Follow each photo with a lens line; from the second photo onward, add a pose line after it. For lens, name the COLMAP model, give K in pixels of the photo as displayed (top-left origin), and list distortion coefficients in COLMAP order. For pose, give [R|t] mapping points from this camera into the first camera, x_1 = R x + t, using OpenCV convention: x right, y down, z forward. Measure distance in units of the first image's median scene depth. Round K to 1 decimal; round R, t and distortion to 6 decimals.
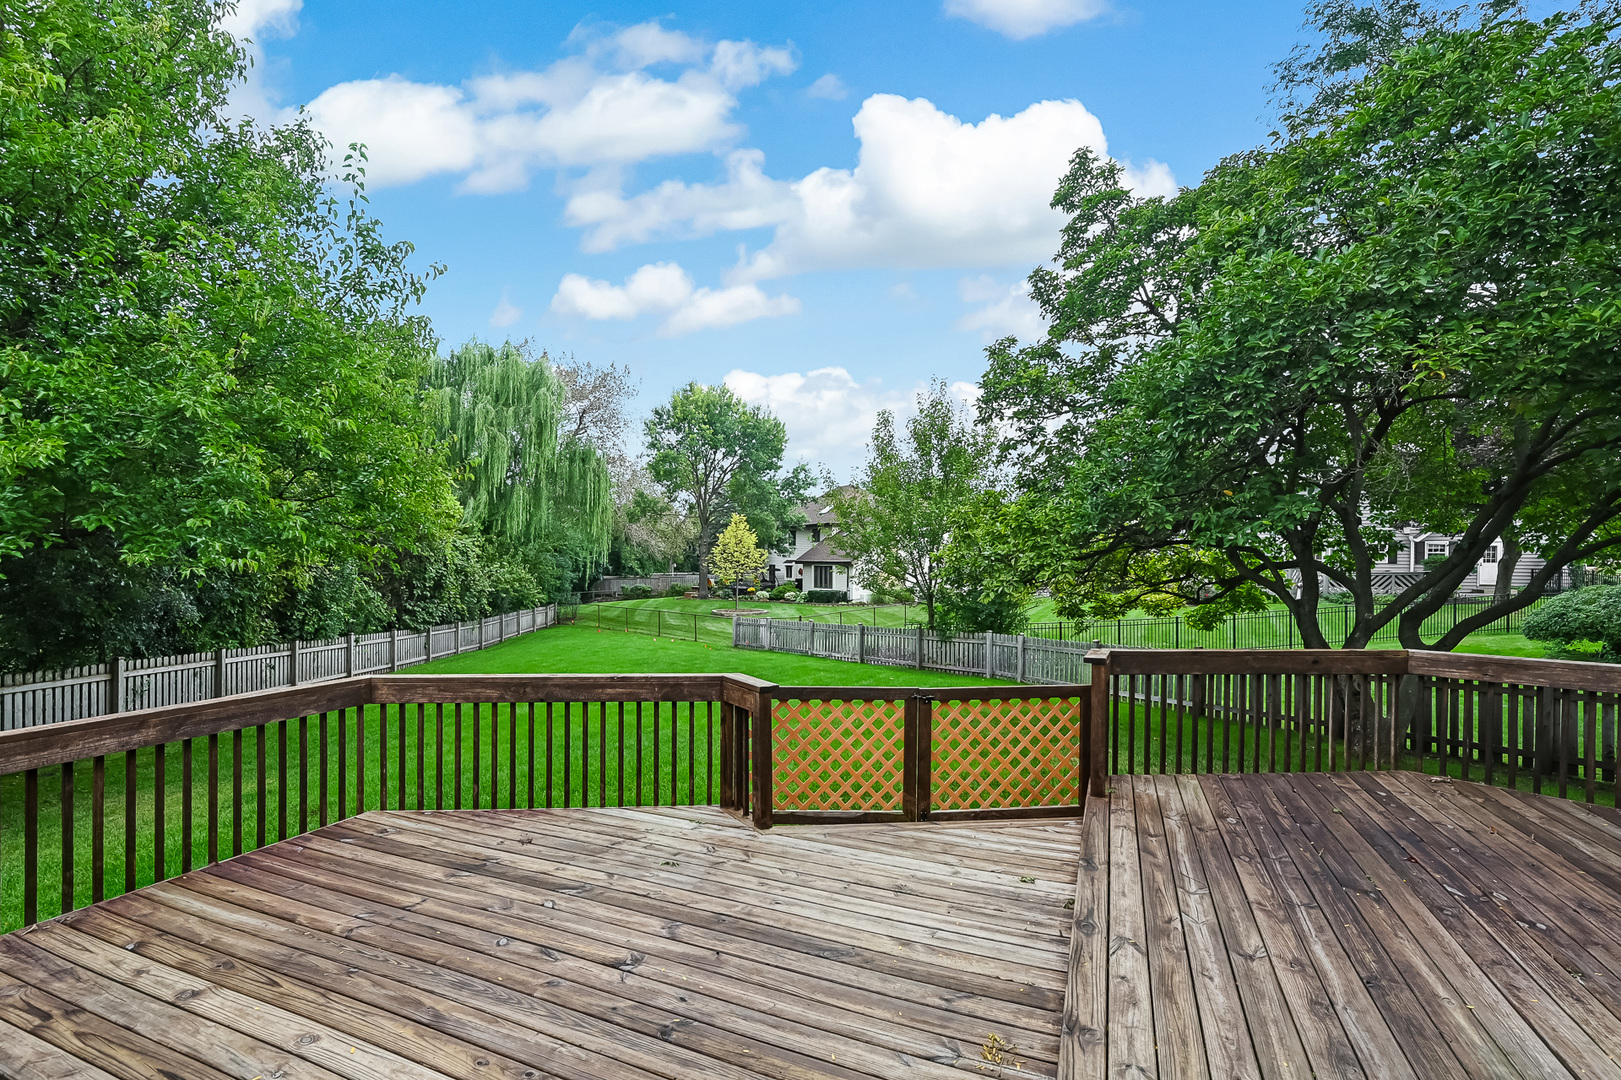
lens RADIAL K [[752.1, 0, 812.0], [0, 752.1, 547.0], [0, 0, 1]] dist [-0.002317, -0.000448]
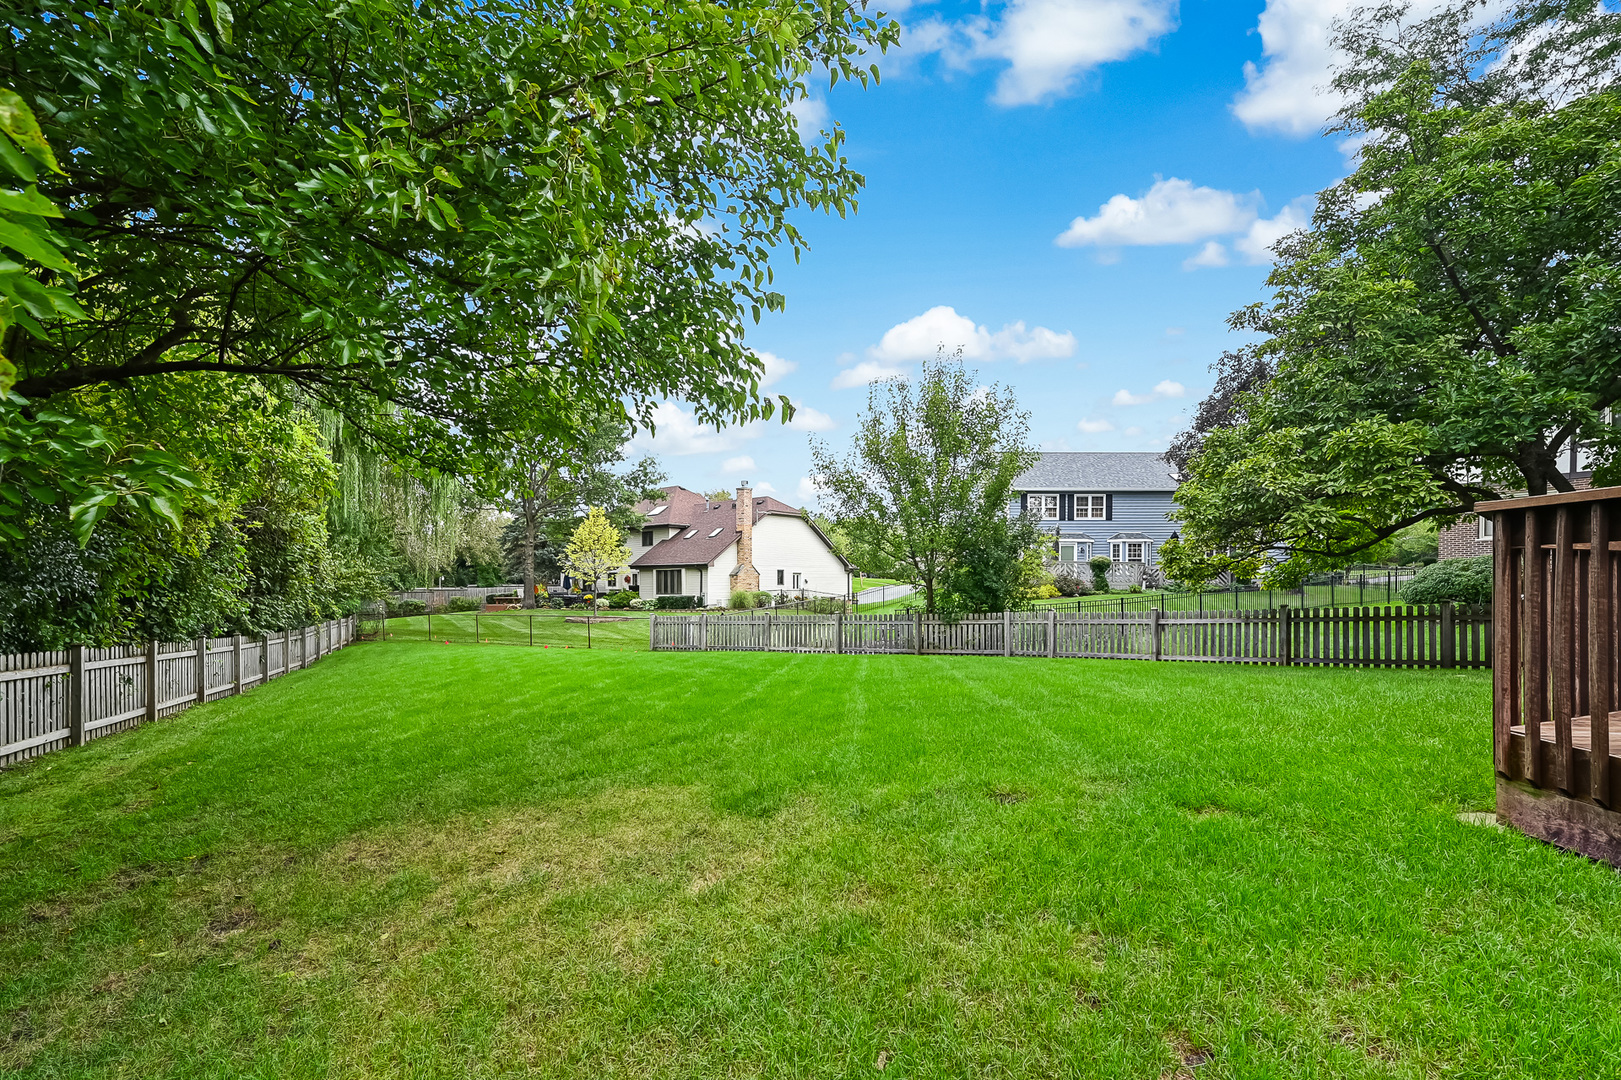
lens RADIAL K [[752.1, 0, 811.0], [0, 752.1, 552.6], [0, 0, 1]] dist [-0.002317, -0.000448]
pose [[0.936625, 0.004746, 0.350302, -0.337252], [0.003059, 0.999759, -0.021725, 0.056927], [-0.350321, 0.021420, 0.936385, 0.172254]]
